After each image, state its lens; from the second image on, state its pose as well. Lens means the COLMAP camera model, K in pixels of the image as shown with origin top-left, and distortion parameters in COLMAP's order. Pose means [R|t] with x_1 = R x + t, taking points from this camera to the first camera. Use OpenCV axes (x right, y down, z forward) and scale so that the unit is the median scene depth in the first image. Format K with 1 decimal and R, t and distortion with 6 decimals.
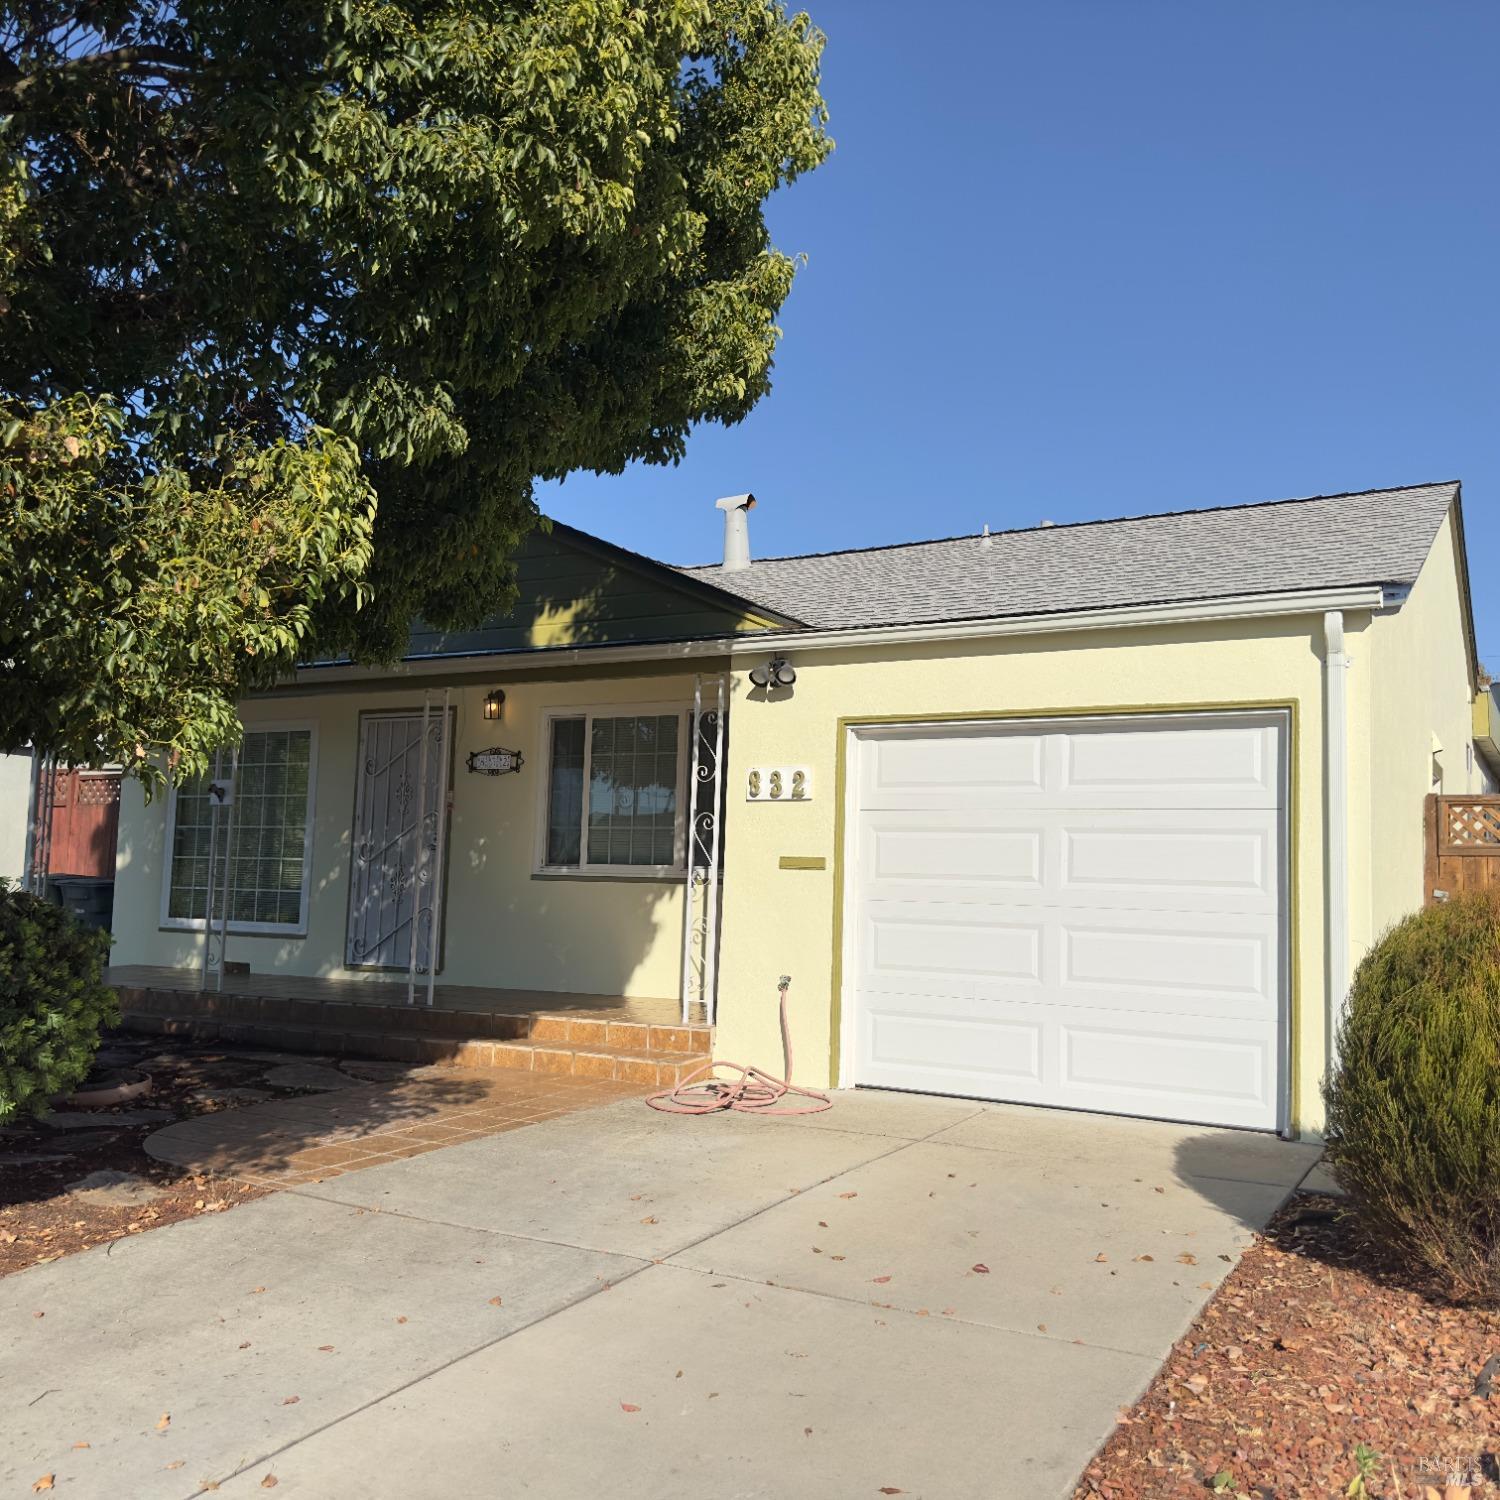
lens RADIAL K [[1395.4, 0, 762.2], [0, 1395.4, 770.7], [0, 0, 1]] dist [0.145114, -0.289703]
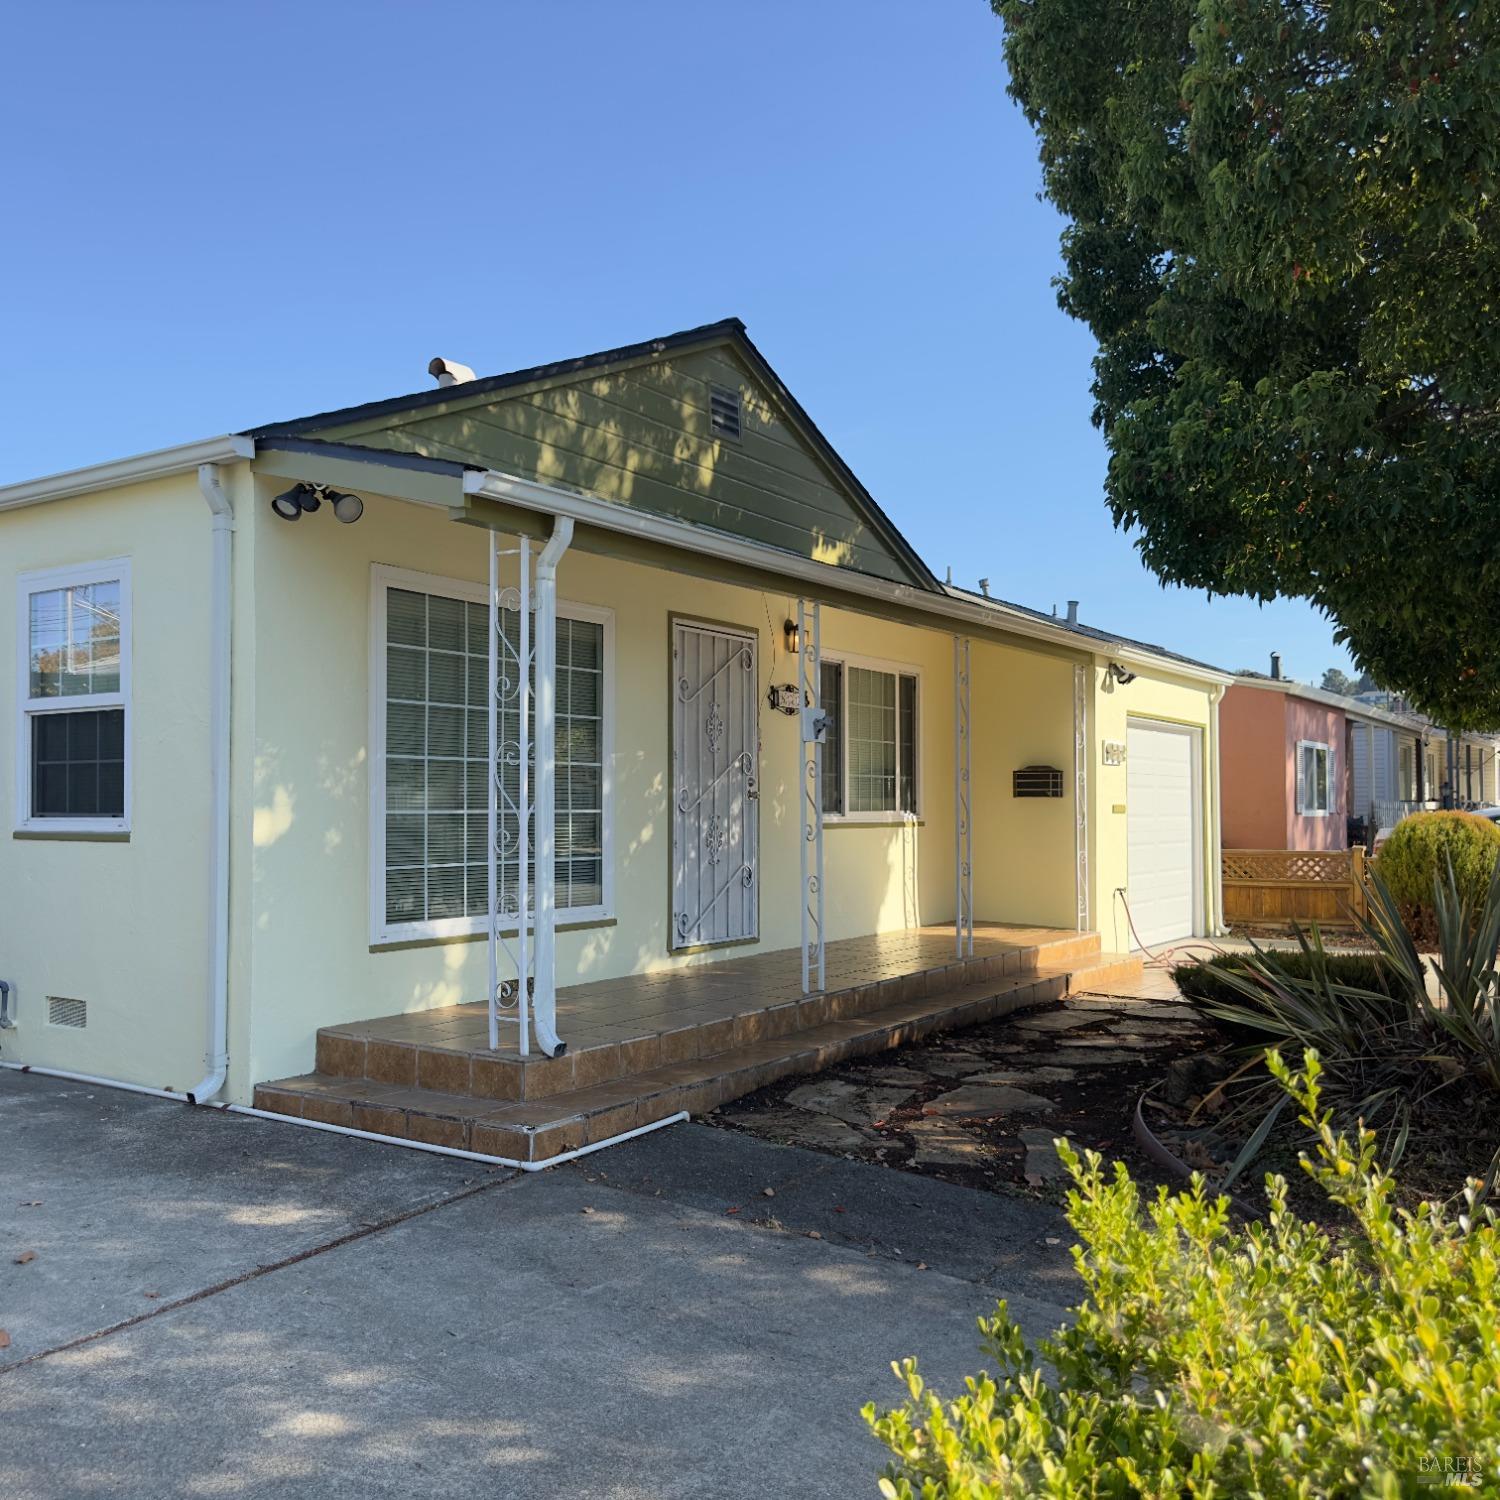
lens RADIAL K [[1385.8, 0, 748.4], [0, 1385.8, 789.5], [0, 0, 1]] dist [0.007367, 0.002174]
pose [[0.080856, -0.011077, 0.996664, -1.049348], [-0.073670, 0.997137, 0.017059, 0.036656], [-0.994000, -0.074803, 0.079808, 0.925465]]
